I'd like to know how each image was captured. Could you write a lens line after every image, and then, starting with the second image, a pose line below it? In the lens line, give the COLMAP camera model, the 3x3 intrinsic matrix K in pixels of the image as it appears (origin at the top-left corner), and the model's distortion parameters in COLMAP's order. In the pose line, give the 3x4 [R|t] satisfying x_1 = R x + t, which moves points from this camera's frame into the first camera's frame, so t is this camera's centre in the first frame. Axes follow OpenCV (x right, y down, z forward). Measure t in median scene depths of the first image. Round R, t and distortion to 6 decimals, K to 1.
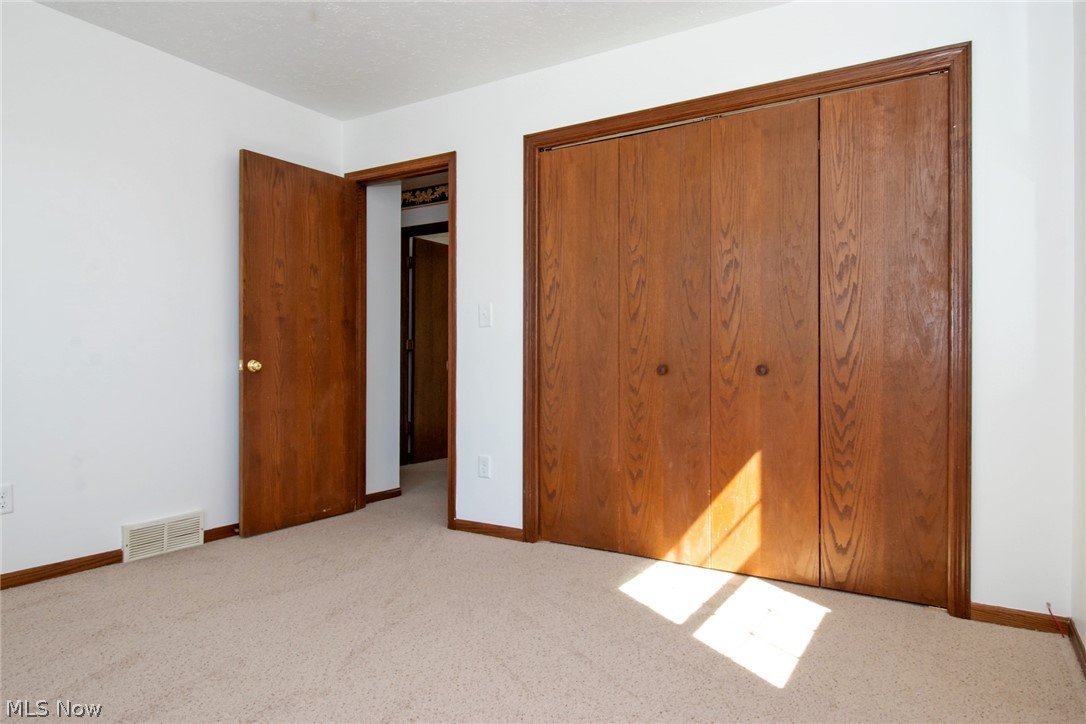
lens RADIAL K [[671.9, 0, 537.5], [0, 671.9, 358.8], [0, 0, 1]] dist [-0.000830, -0.001237]
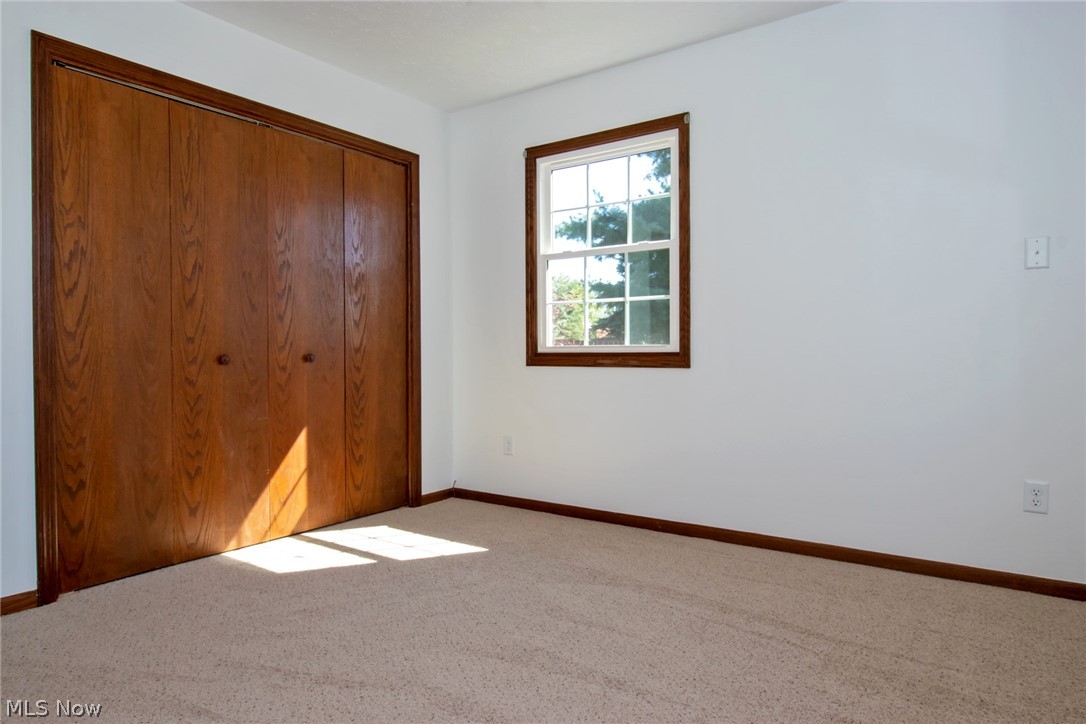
lens RADIAL K [[671.9, 0, 537.5], [0, 671.9, 358.8], [0, 0, 1]] dist [-0.000830, -0.001237]
pose [[0.056794, -0.015419, 0.998267, -0.785794], [-0.000694, 0.999880, 0.015484, -0.000402], [-0.998386, -0.001572, 0.056777, 0.492989]]
